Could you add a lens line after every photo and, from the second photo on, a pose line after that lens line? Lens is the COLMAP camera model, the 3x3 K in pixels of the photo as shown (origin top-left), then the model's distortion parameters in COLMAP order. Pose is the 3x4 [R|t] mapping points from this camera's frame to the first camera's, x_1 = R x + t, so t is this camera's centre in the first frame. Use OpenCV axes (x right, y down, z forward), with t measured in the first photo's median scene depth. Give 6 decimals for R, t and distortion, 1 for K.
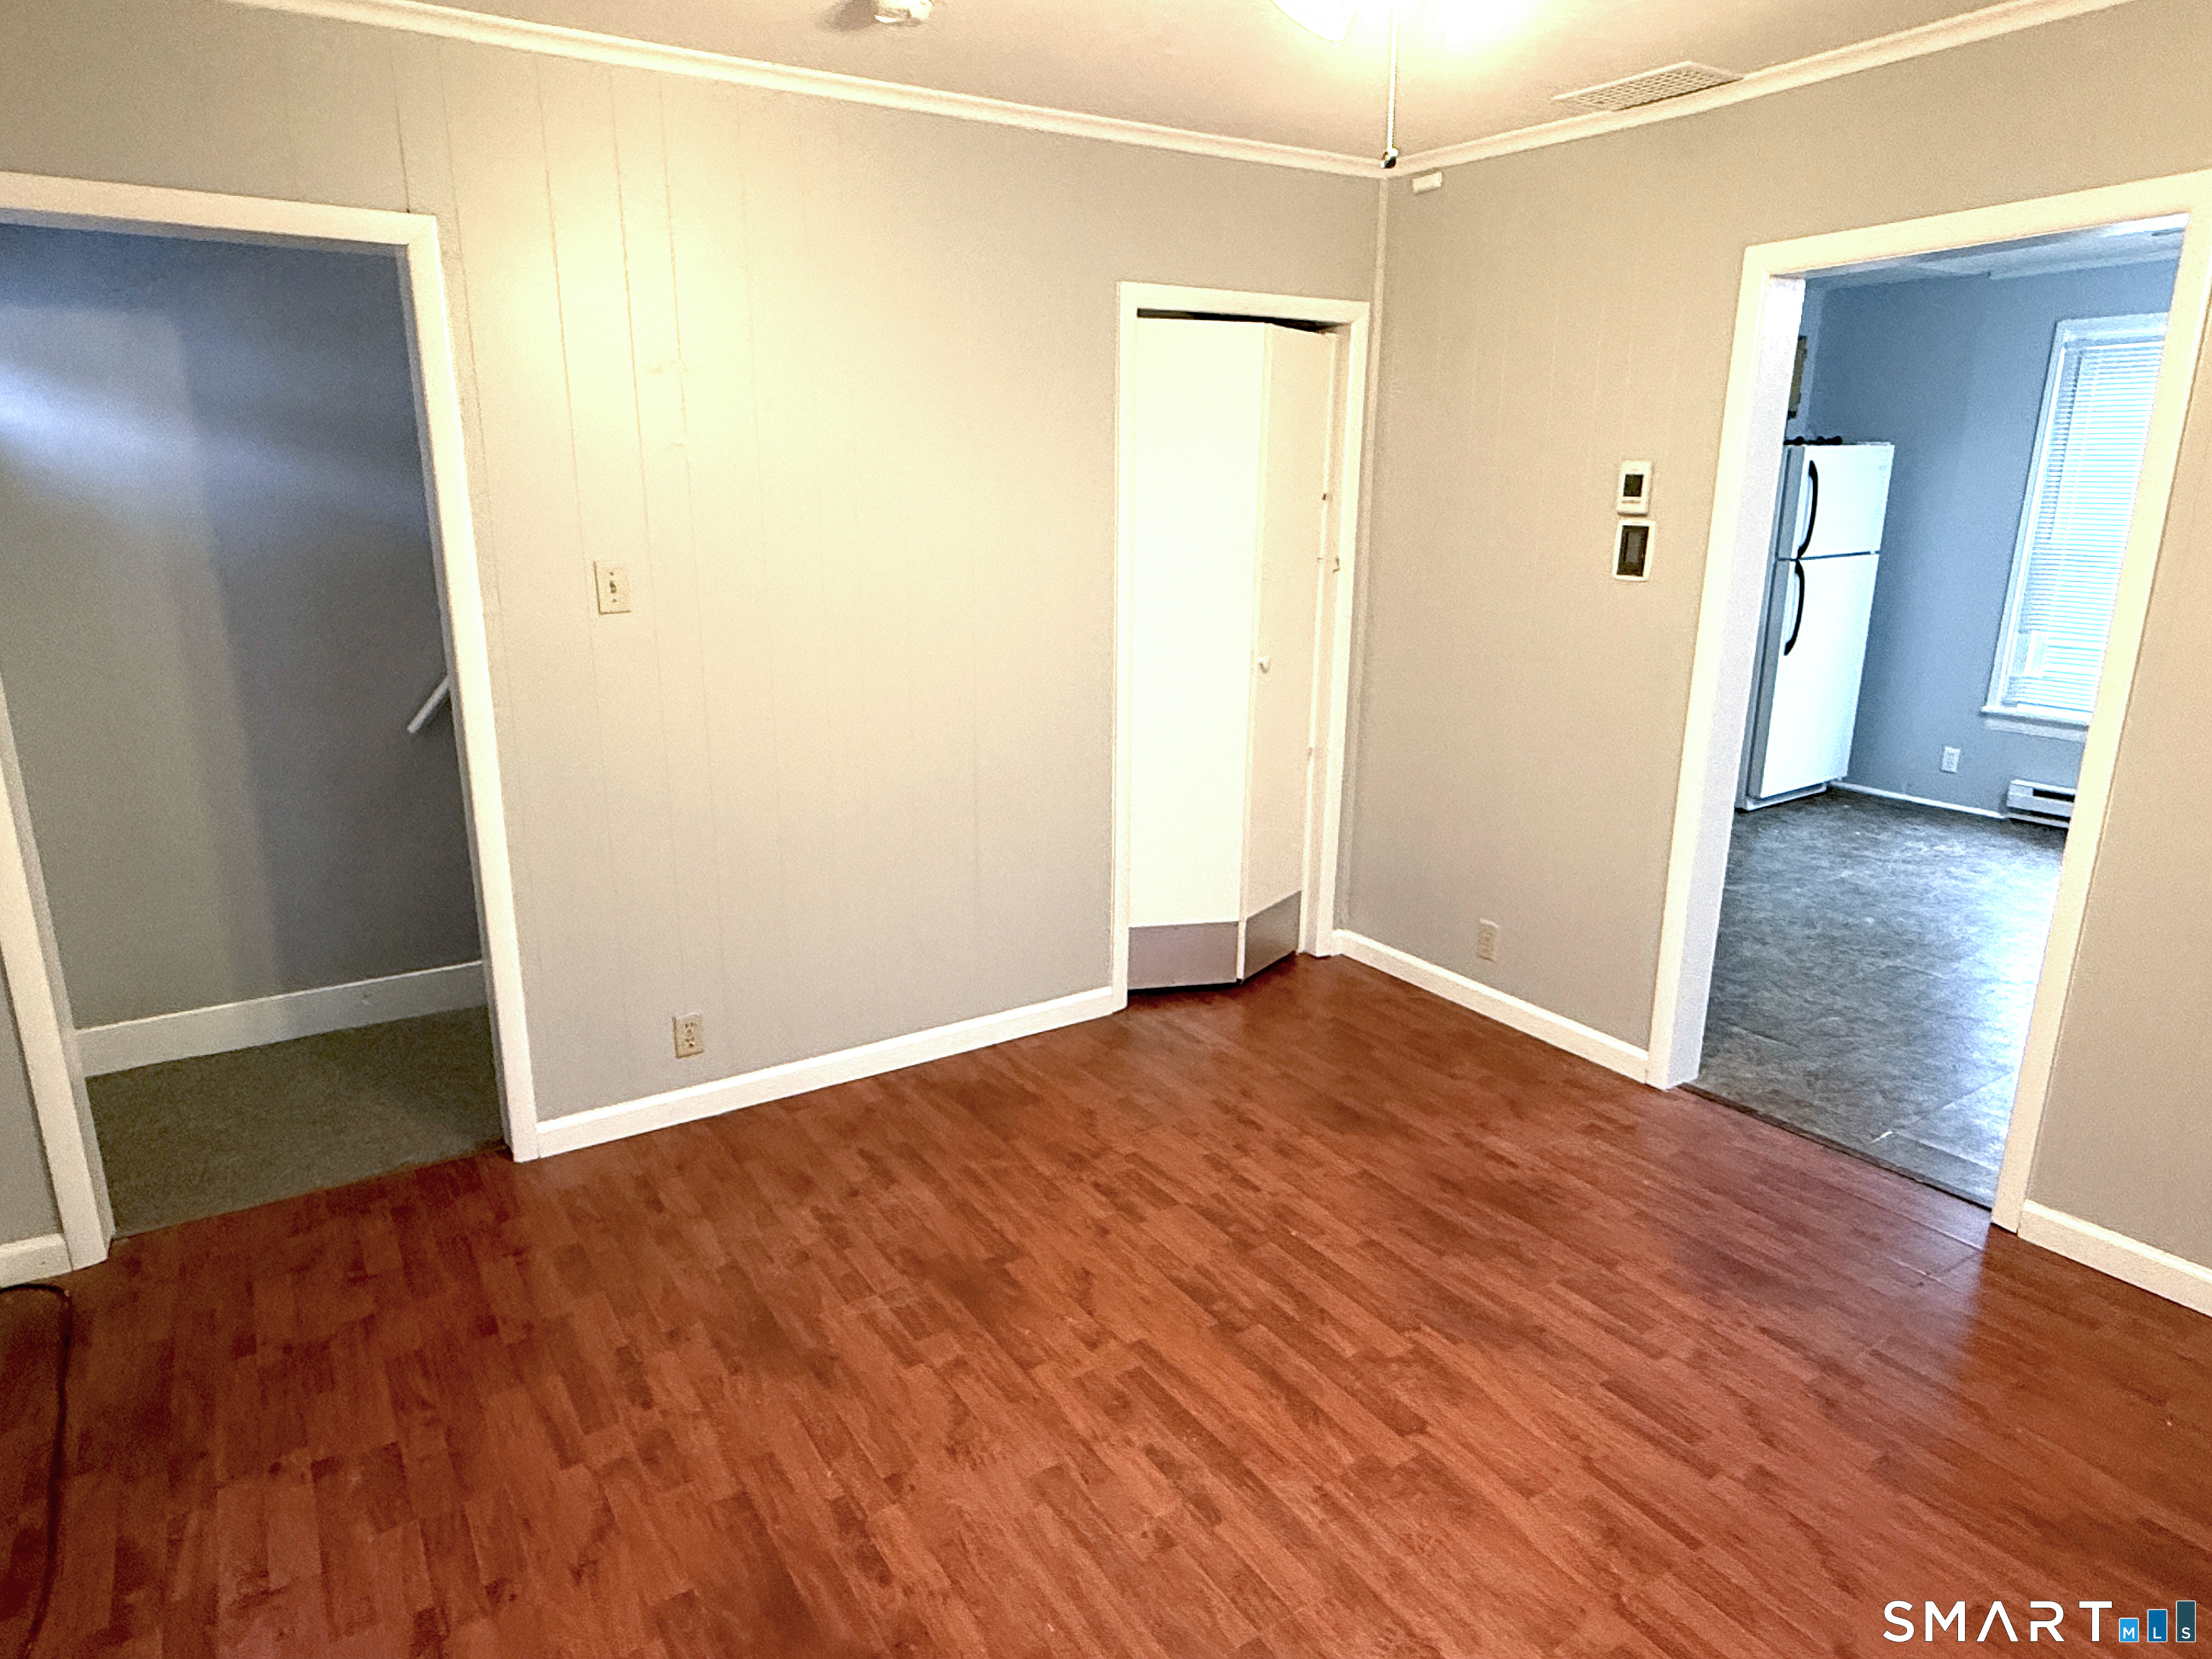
lens RADIAL K [[1340.4, 0, 1098.9], [0, 1340.4, 827.0], [0, 0, 1]] dist [0.000745, 0.002281]
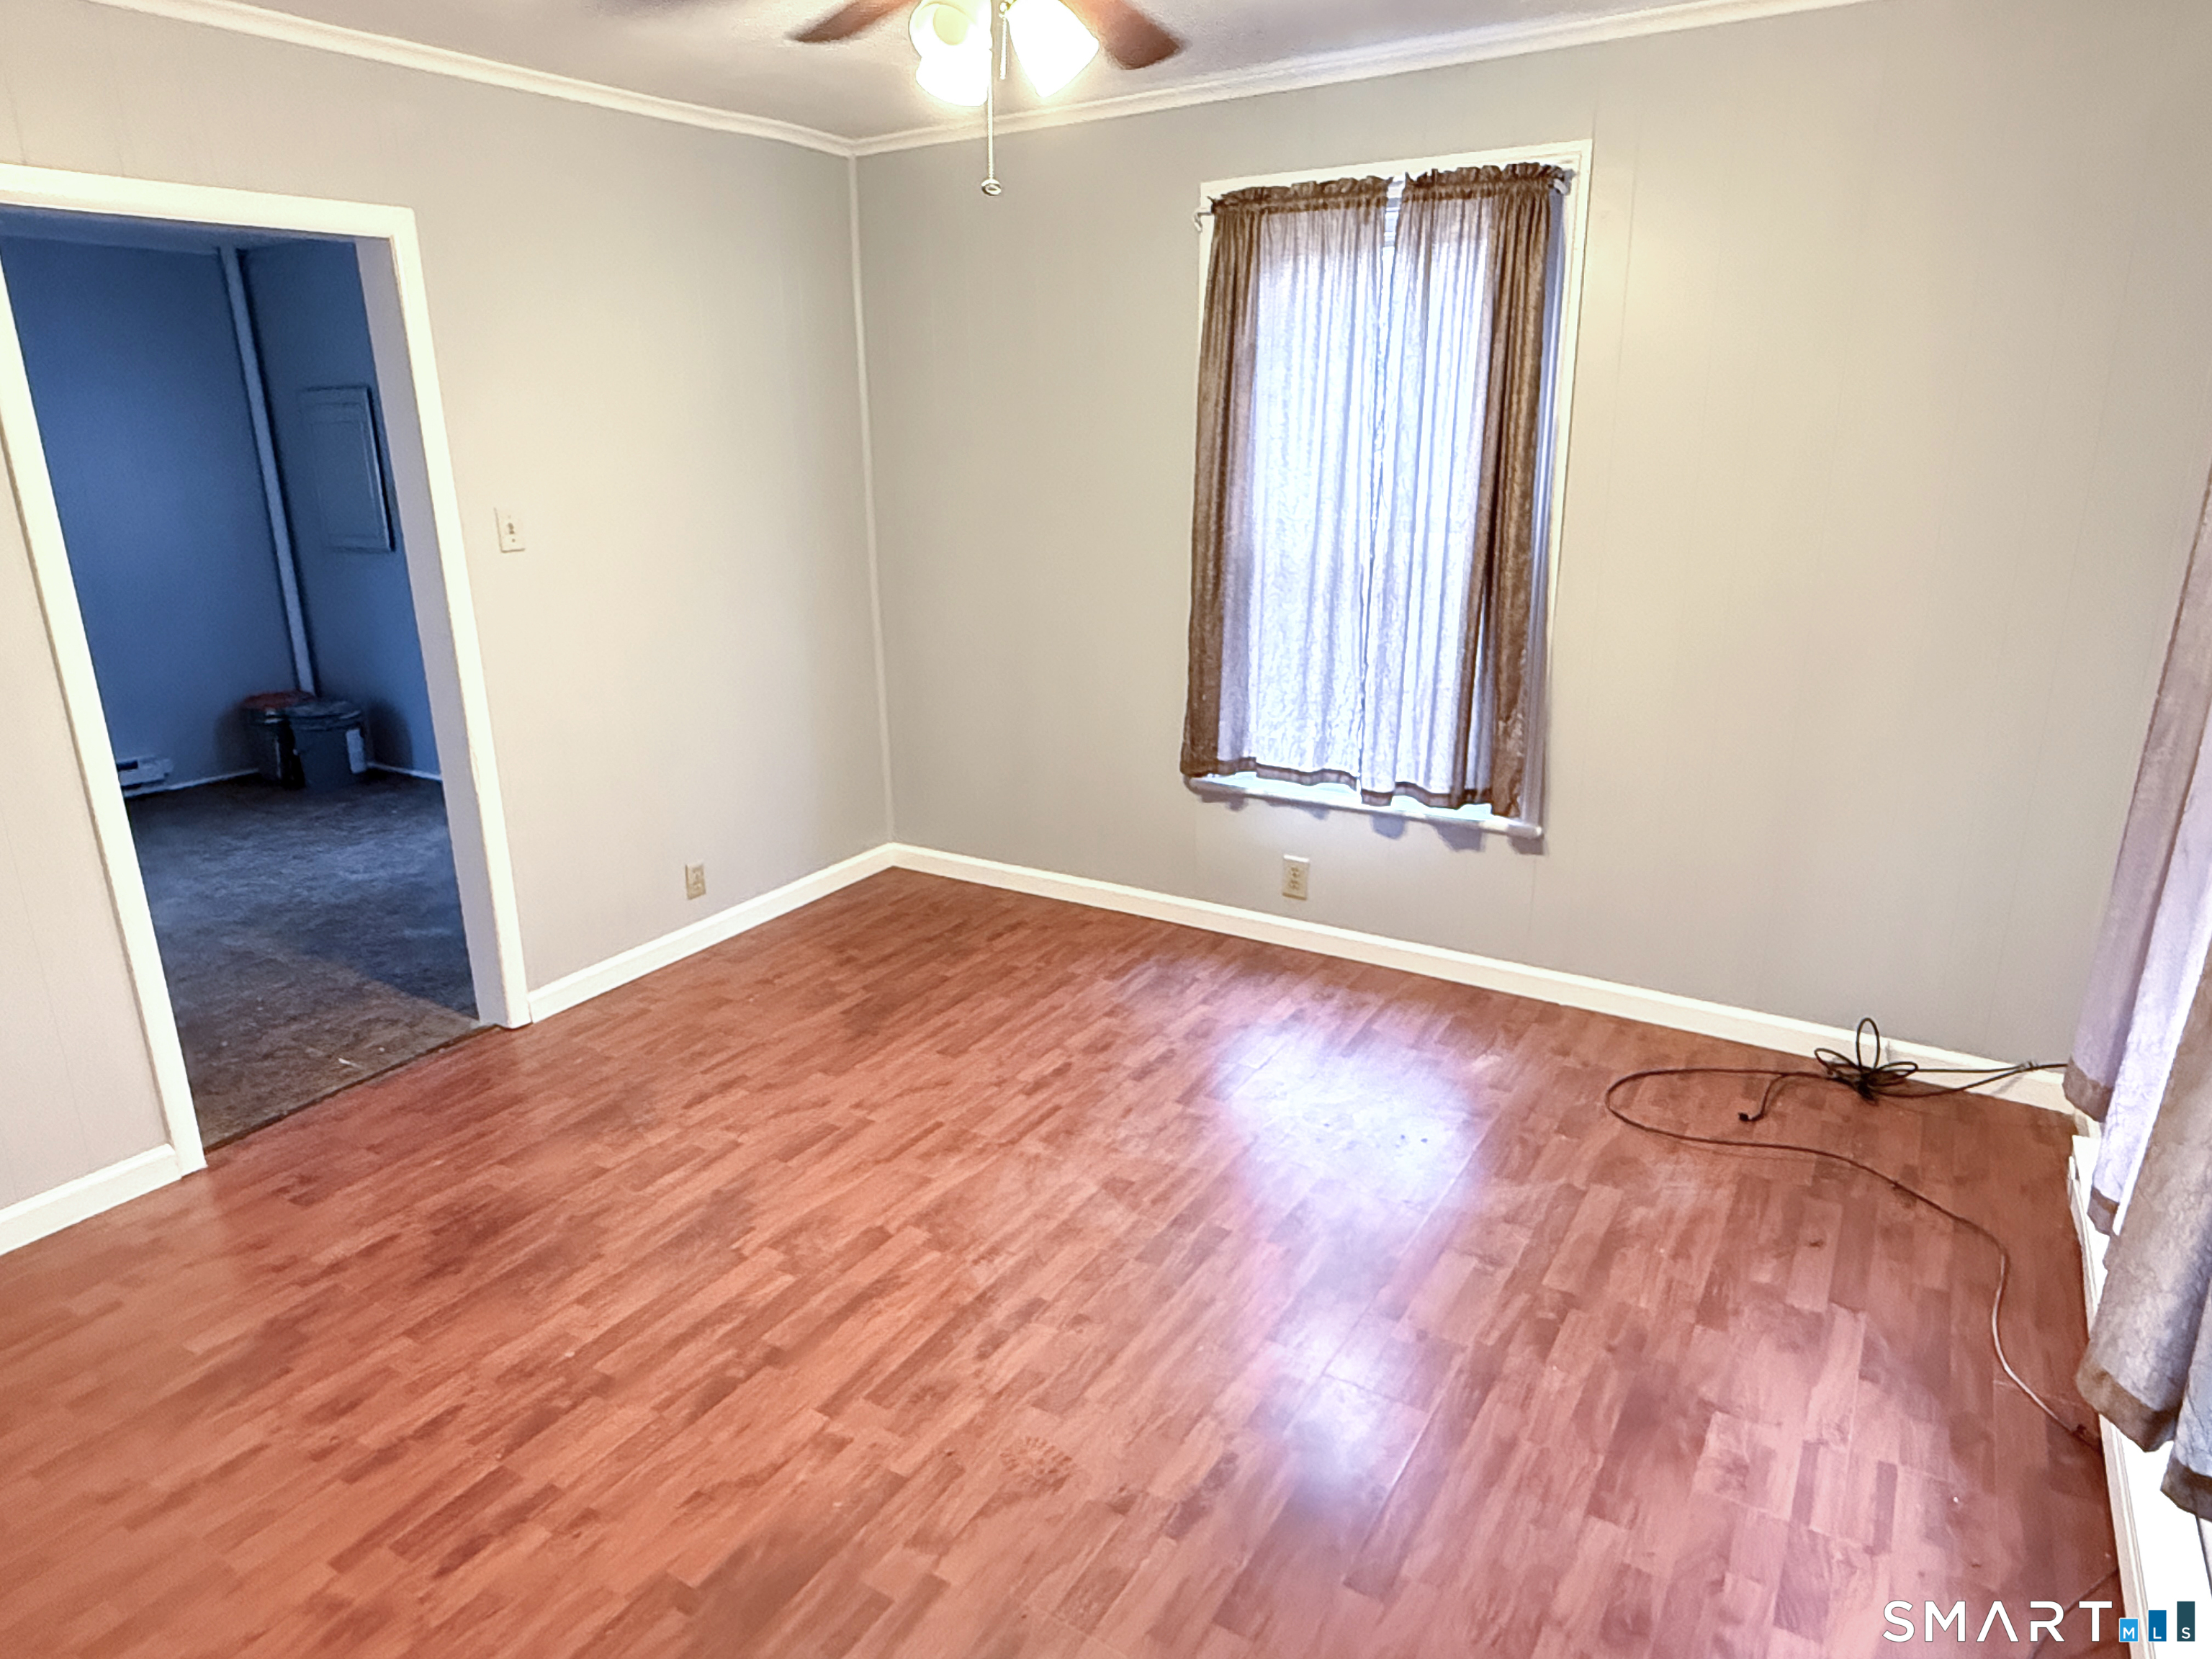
lens RADIAL K [[1340.4, 0, 1091.6], [0, 1340.4, 819.3], [0, 0, 1]] dist [0.000745, 0.002281]
pose [[-0.421706, -0.246494, 0.872585, -0.625979], [0.251629, 0.892727, 0.373792, -0.219751], [-0.871118, 0.377198, -0.314443, 0.841780]]
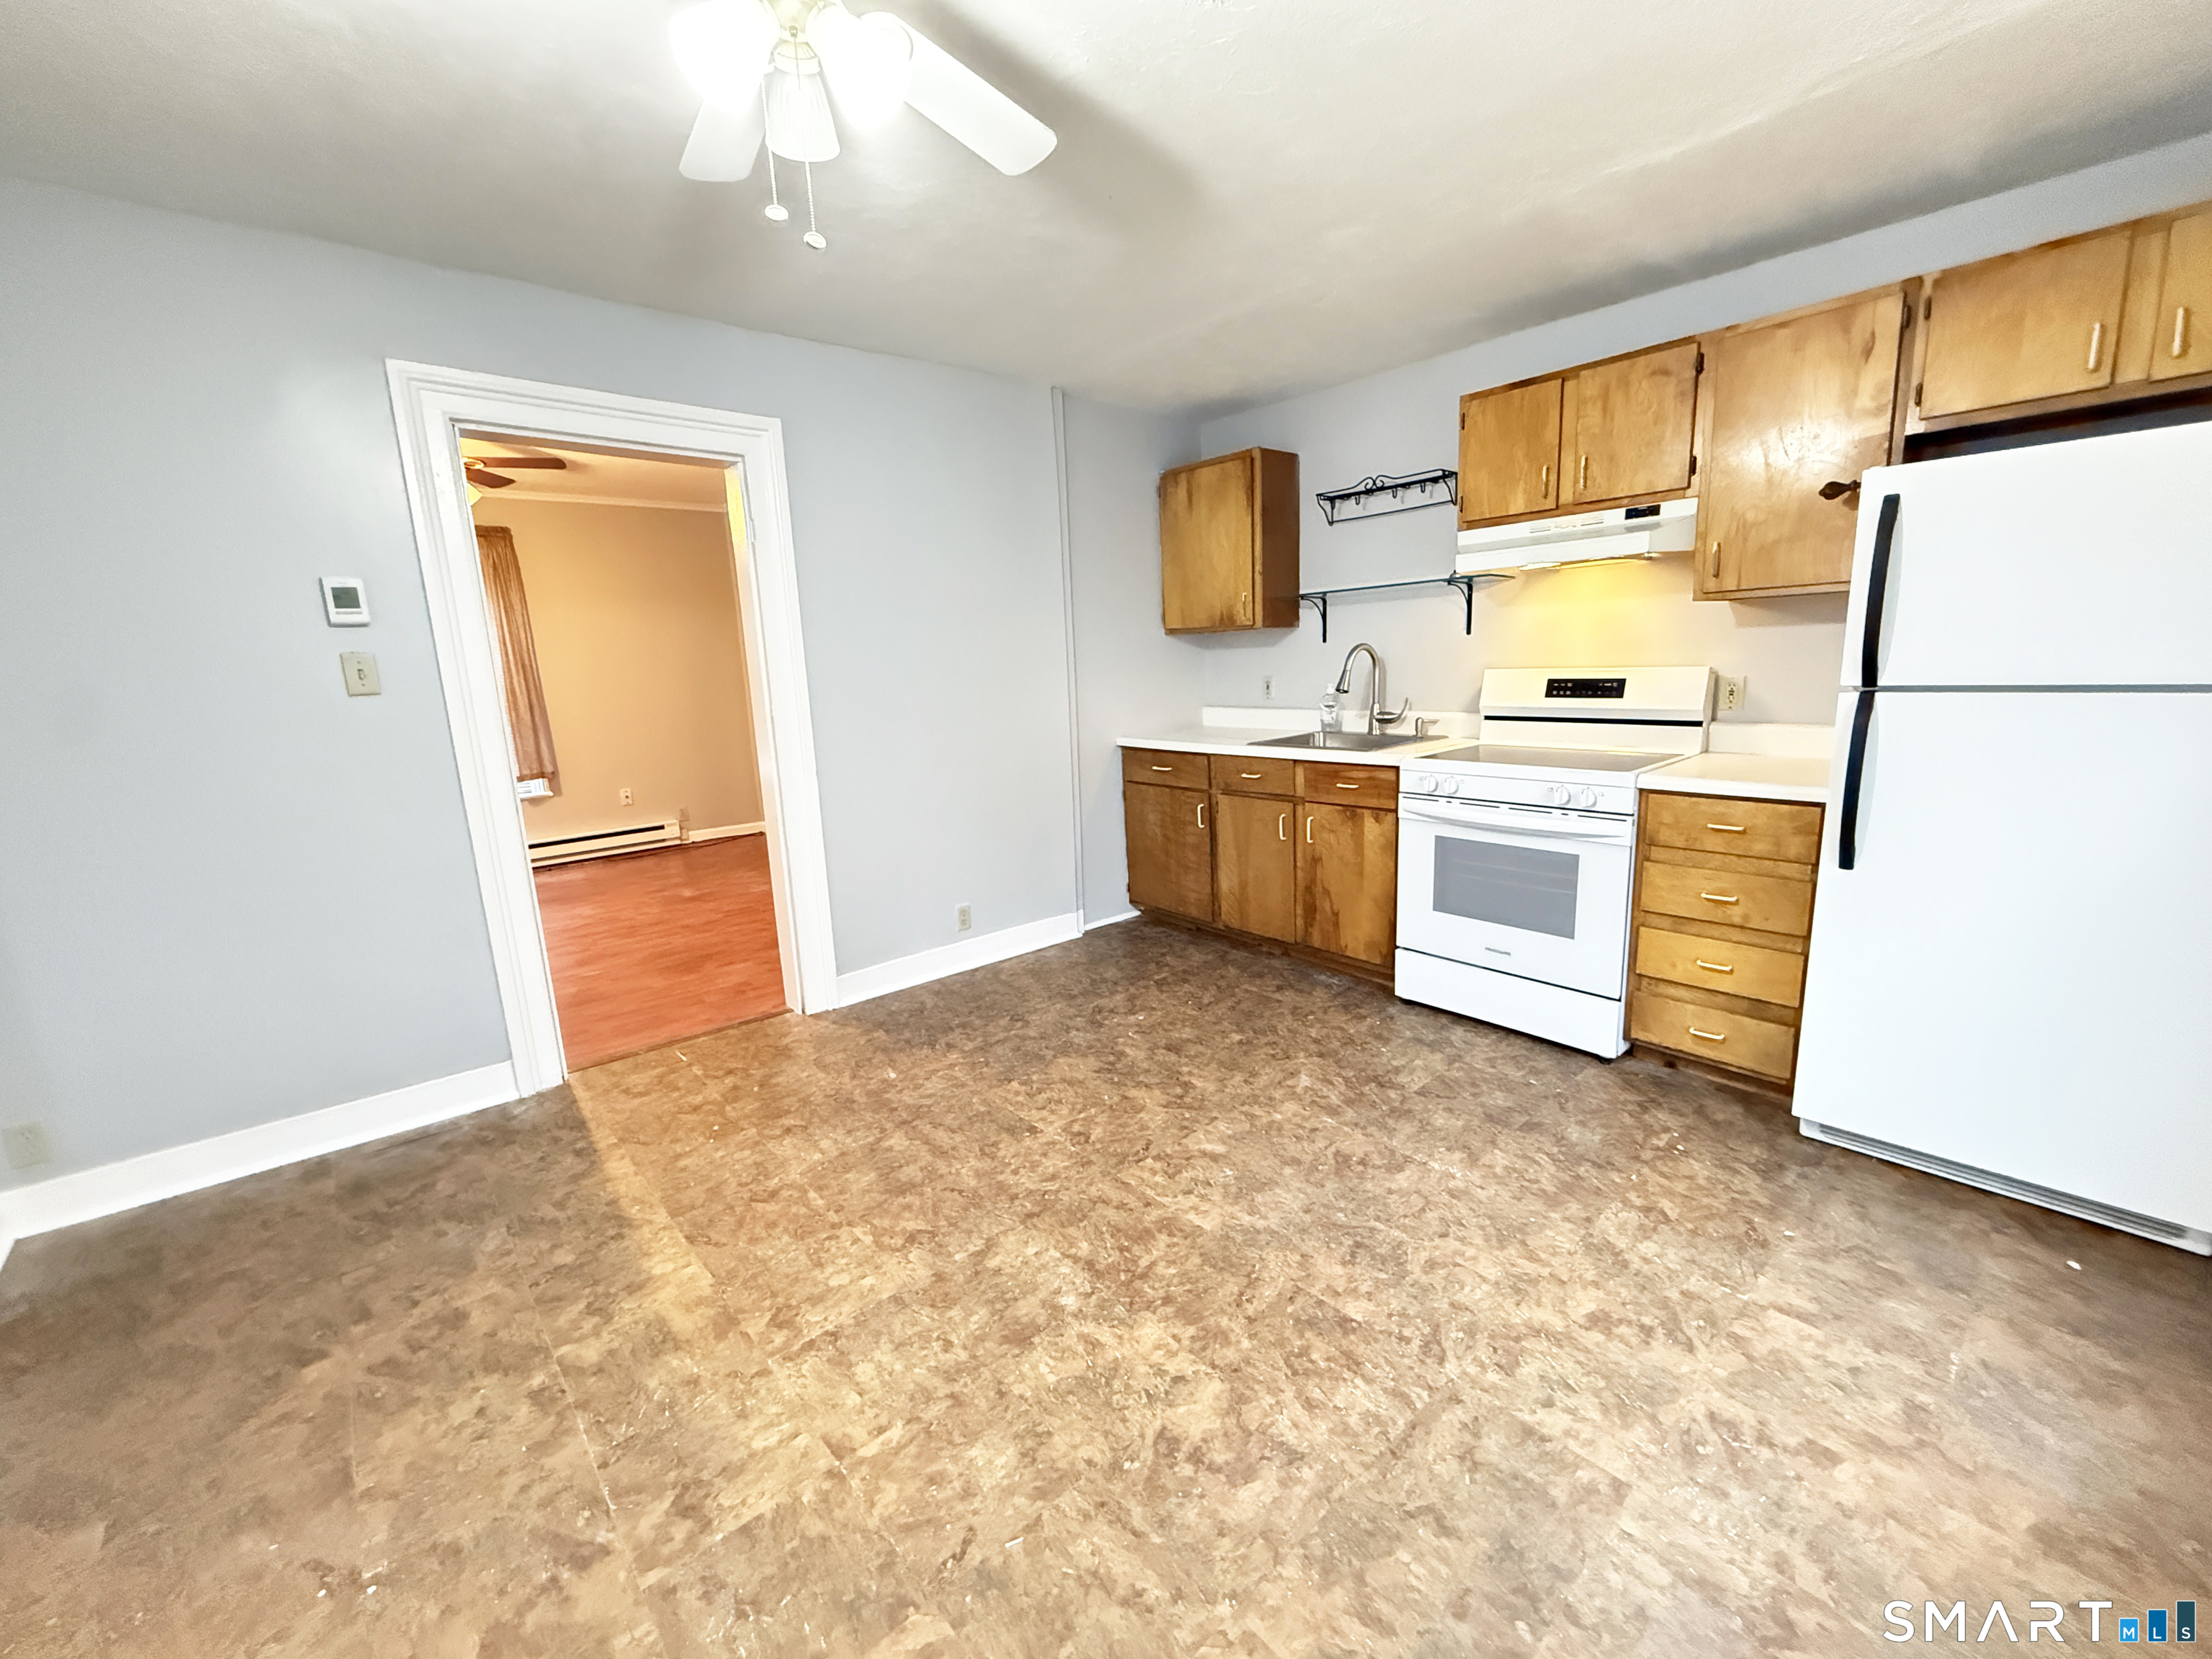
lens RADIAL K [[903.1, 0, 1101.8], [0, 903.1, 822.9], [0, 0, 1]] dist [0.003303, -0.000203]
pose [[0.130572, 0.188016, -0.973448, 1.723240], [-0.221456, 0.962577, 0.156212, -0.287243], [0.966389, 0.195179, 0.167323, 1.378656]]
